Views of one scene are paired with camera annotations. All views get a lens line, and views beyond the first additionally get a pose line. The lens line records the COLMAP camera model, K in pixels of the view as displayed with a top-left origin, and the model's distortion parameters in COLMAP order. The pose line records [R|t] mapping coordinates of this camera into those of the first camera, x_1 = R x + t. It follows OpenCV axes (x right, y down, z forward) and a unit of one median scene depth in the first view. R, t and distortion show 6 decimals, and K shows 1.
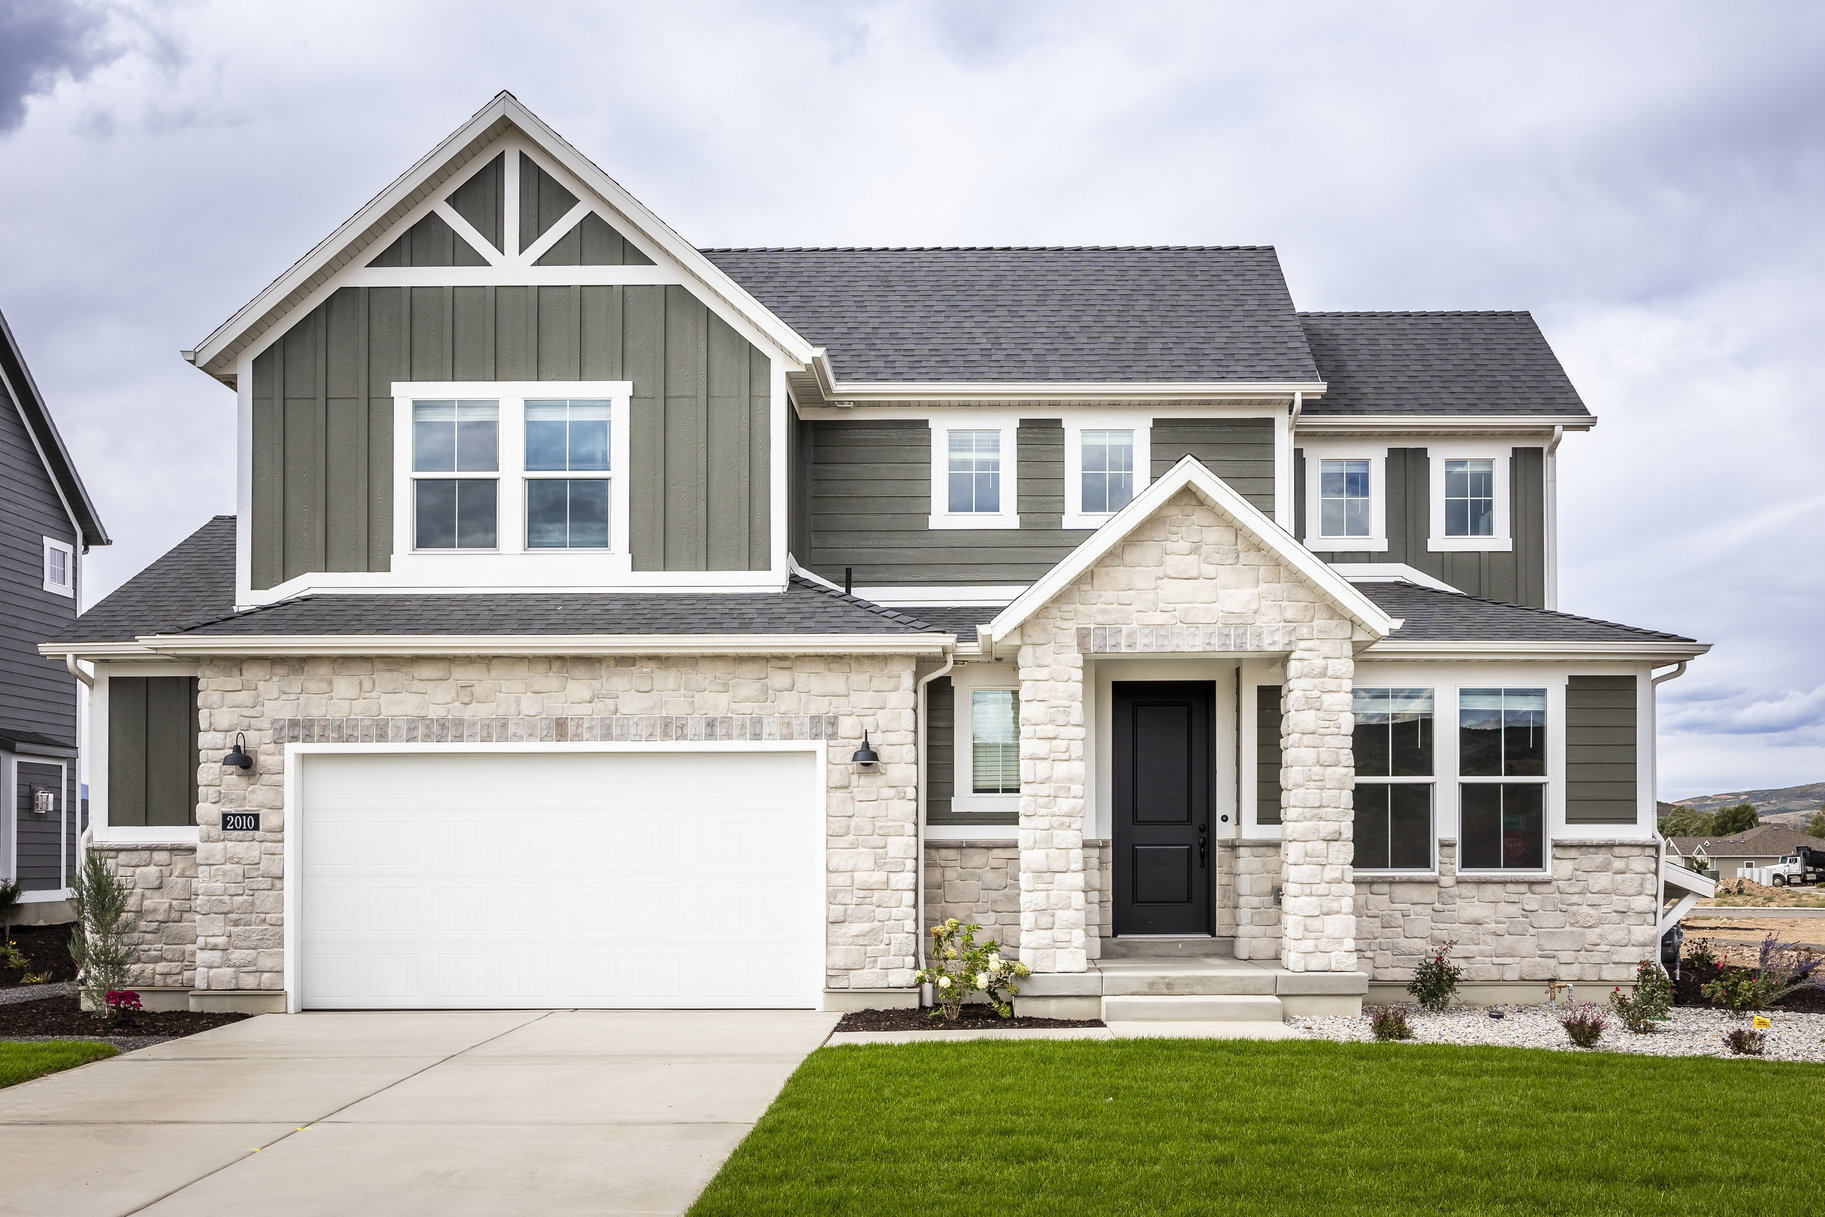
lens RADIAL K [[1831.7, 0, 912.5], [0, 1831.7, 608.5], [0, 0, 1]] dist [-0.008142, 0.015533]
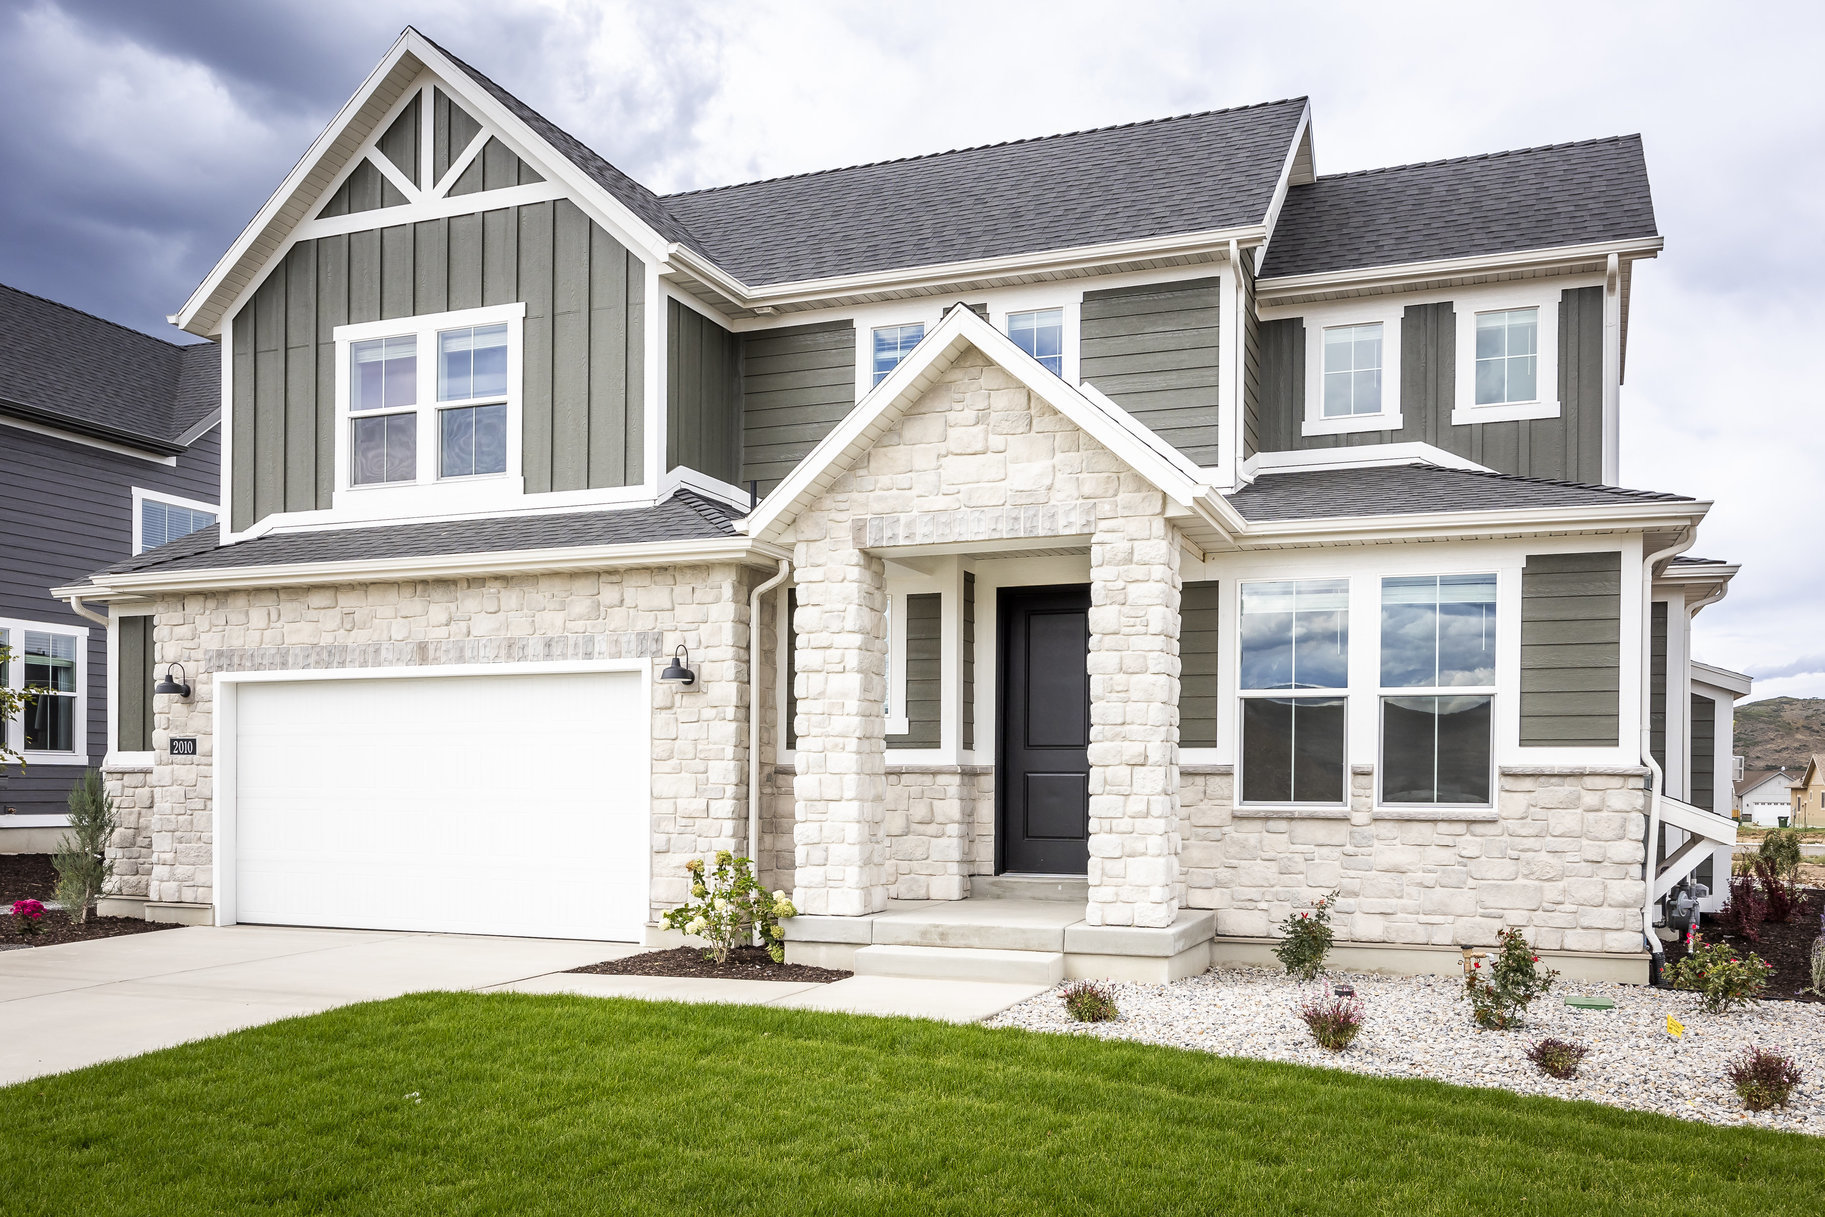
lens RADIAL K [[1515.6, 0, 913.1], [0, 1515.6, 646.5], [0, 0, 1]] dist [-0.002823, -0.004370]
pose [[0.940257, -0.023990, -0.339620, 0.335668], [0.036980, 0.998809, 0.031828, 0.045672], [0.338452, -0.042486, 0.940024, 0.313992]]
